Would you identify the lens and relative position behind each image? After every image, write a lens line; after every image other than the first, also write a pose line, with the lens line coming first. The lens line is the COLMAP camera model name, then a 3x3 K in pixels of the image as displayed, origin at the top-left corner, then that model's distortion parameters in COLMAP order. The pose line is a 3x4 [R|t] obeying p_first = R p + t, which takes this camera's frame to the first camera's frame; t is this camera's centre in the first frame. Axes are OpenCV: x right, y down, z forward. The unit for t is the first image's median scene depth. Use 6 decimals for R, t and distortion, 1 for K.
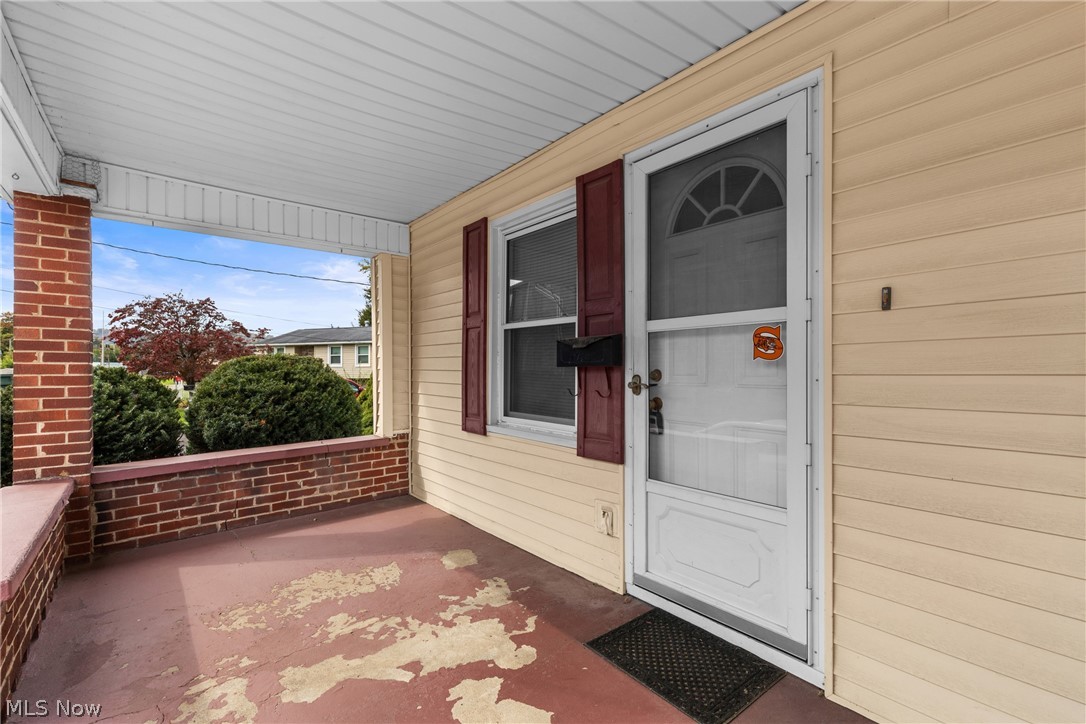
lens RADIAL K [[495.1, 0, 541.2], [0, 495.1, 360.3], [0, 0, 1]] dist [0.006779, -0.000035]
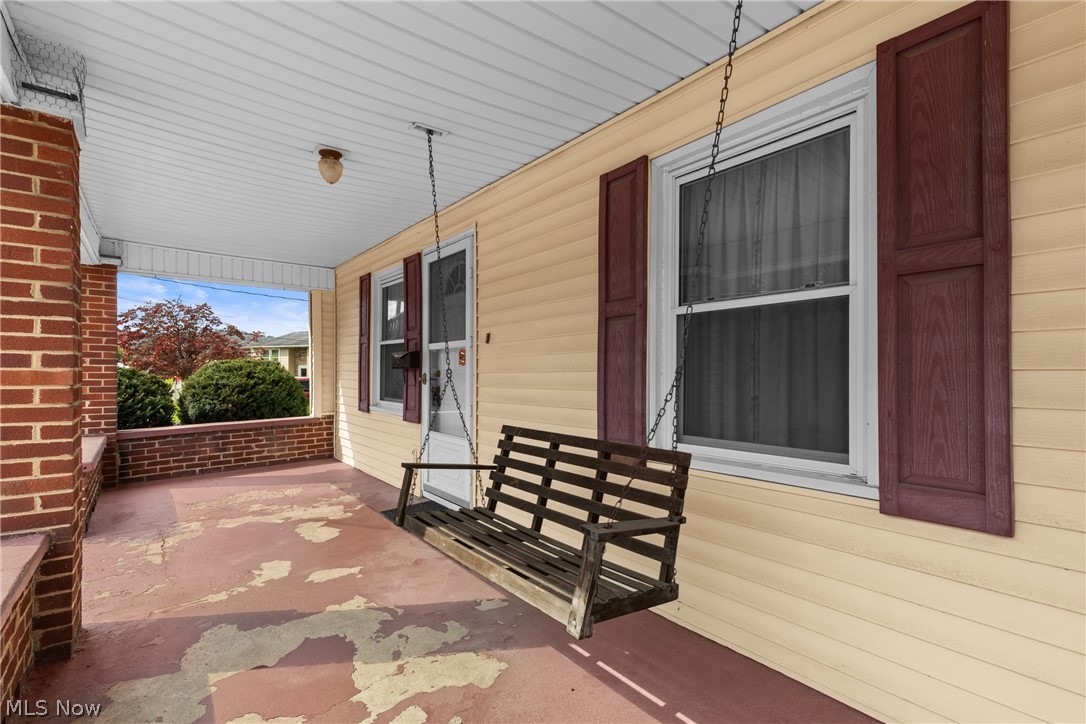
lens RADIAL K [[495.1, 0, 542.7], [0, 495.1, 363.2], [0, 0, 1]] dist [0.006779, -0.000035]
pose [[0.999990, 0.004396, 0.001241, 0.435625], [-0.004397, 0.999990, 0.000816, -0.007781], [-0.001237, -0.000821, 0.999999, -0.564268]]
